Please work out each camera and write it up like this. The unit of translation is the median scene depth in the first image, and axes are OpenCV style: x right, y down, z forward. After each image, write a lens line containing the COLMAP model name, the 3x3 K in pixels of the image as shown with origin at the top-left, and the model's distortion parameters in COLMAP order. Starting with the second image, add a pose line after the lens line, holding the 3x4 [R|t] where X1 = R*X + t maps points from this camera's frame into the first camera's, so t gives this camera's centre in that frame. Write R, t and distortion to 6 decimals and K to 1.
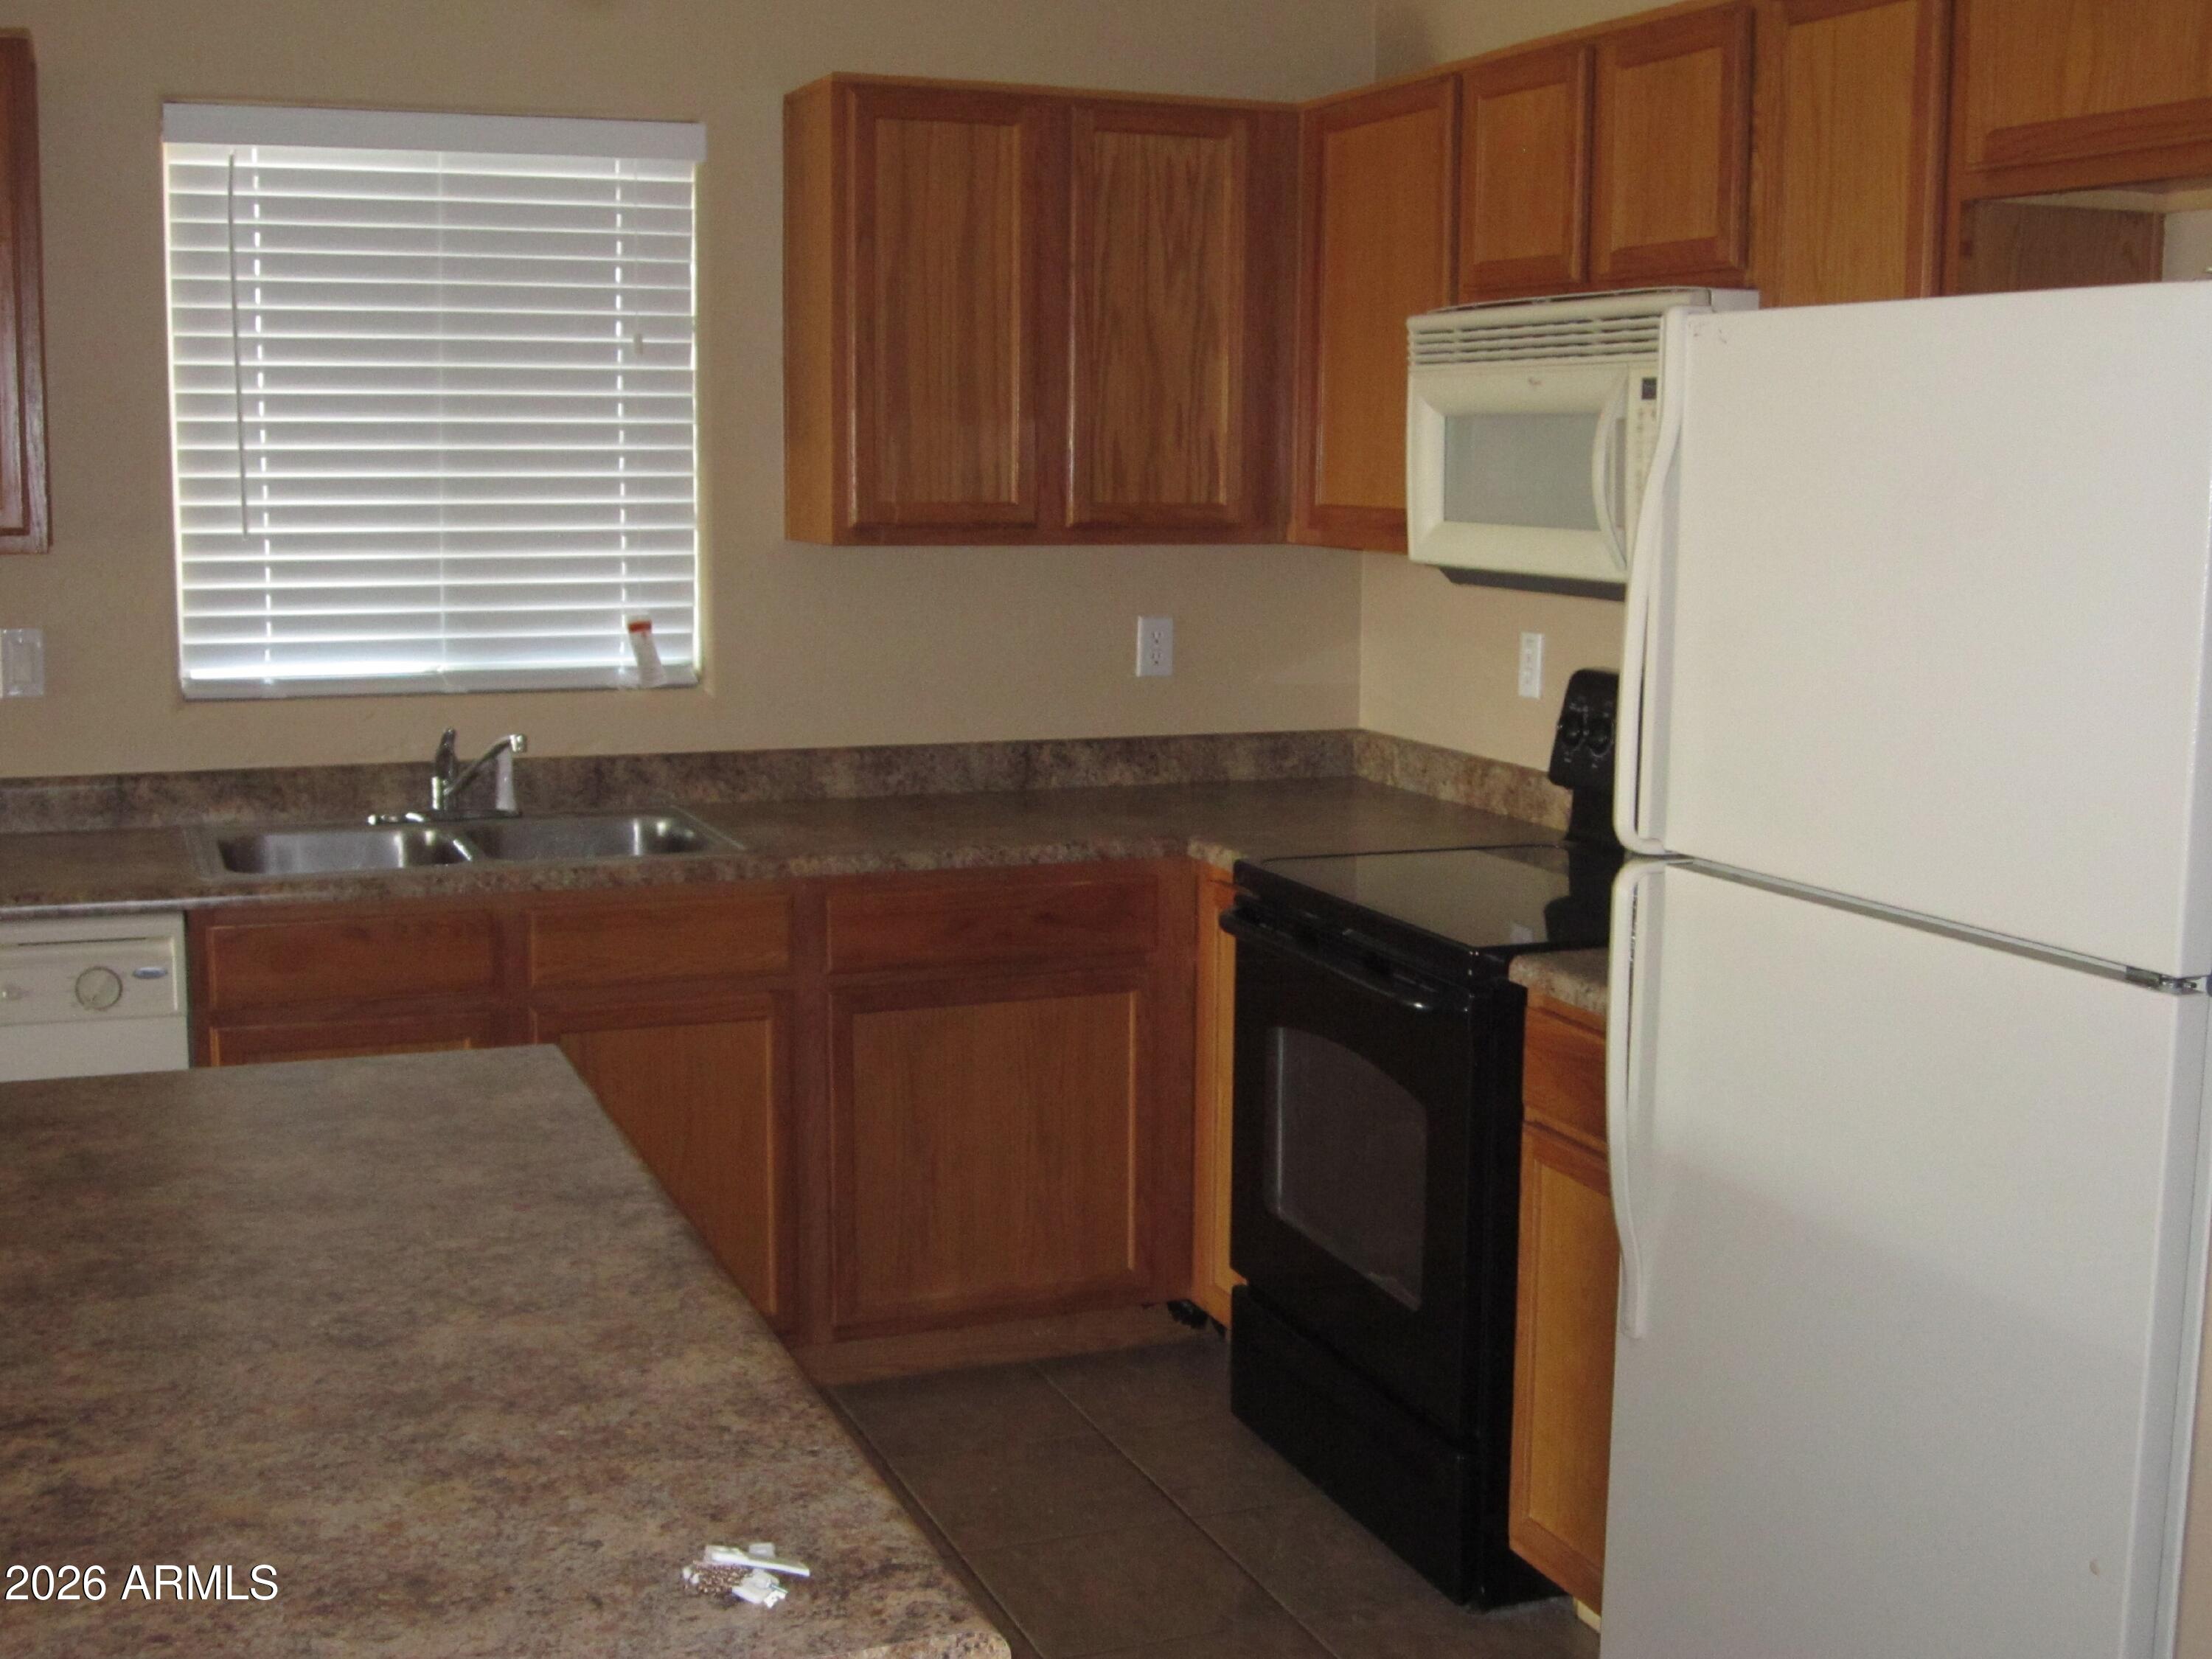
lens RADIAL K [[2632.2, 0, 1098.7], [0, 2632.2, 780.3], [0, 0, 1]] dist [-0.070195, 0.000000]
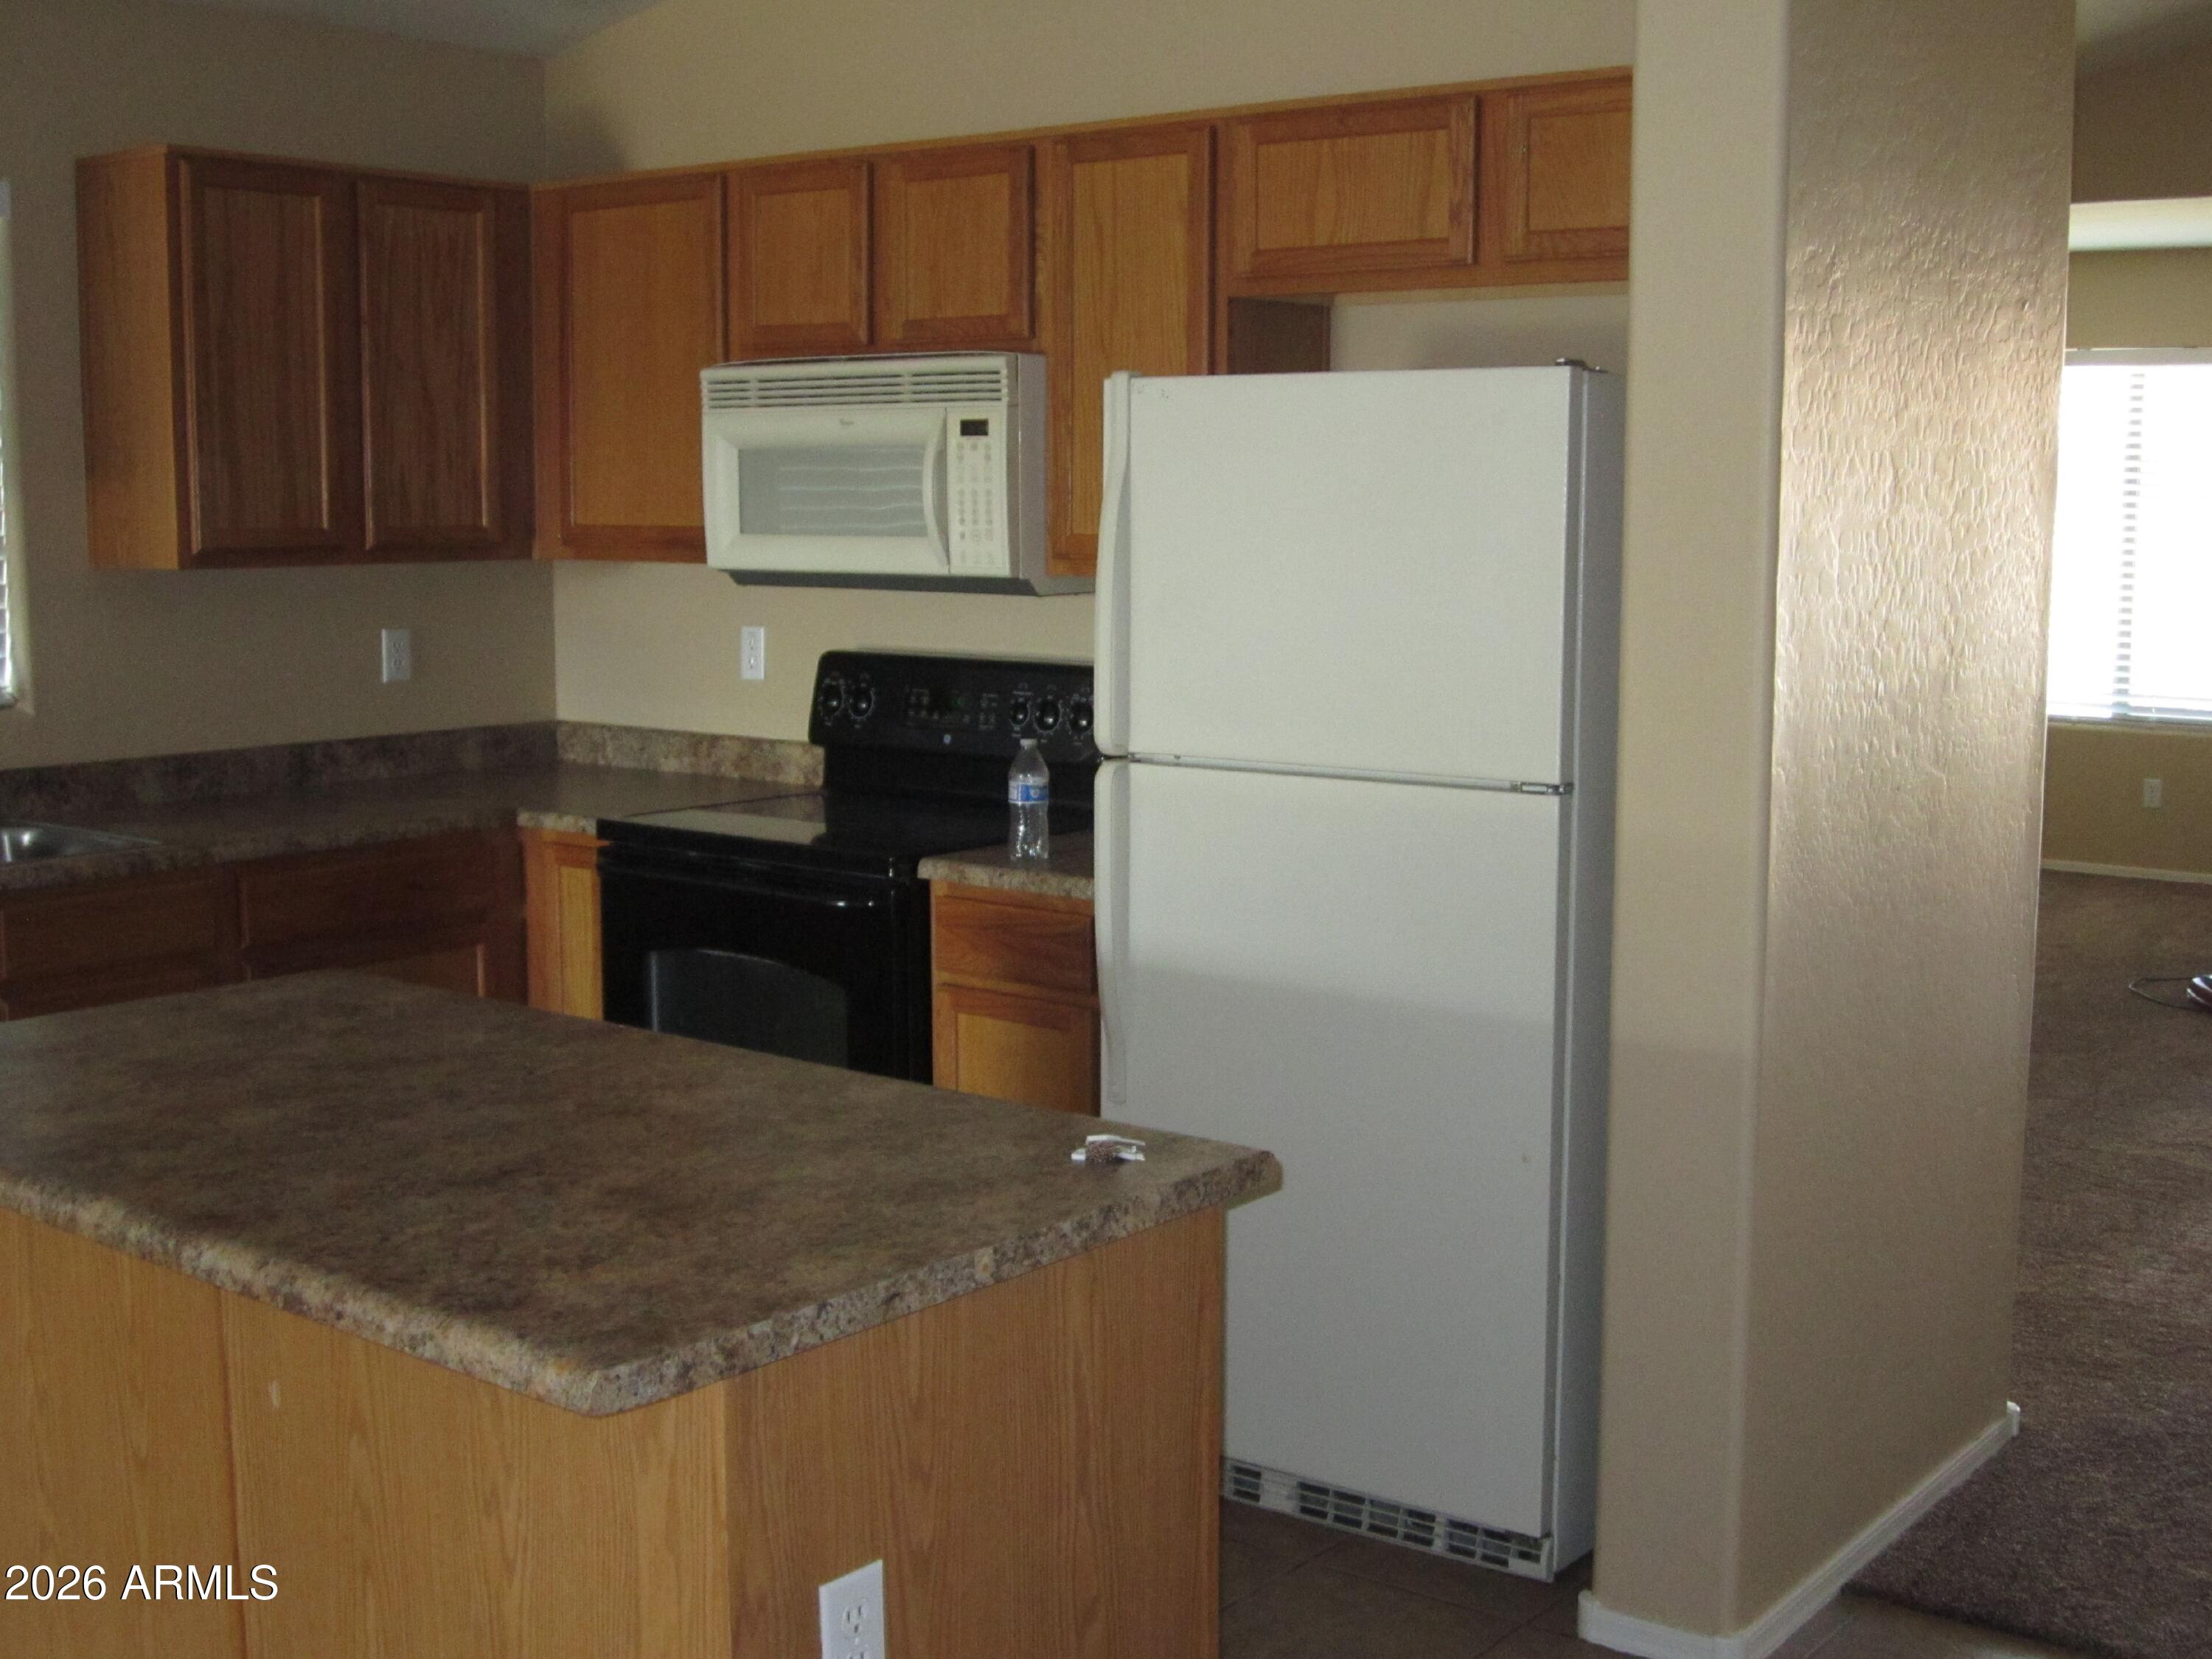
lens RADIAL K [[2632.2, 0, 1103.4], [0, 2632.2, 823.4], [0, 0, 1]] dist [-0.070195, 0.000000]
pose [[0.866184, -0.070585, 0.494715, -0.314314], [0.069079, 0.997383, 0.021356, 0.020665], [-0.494927, 0.015676, 0.868793, -0.146528]]
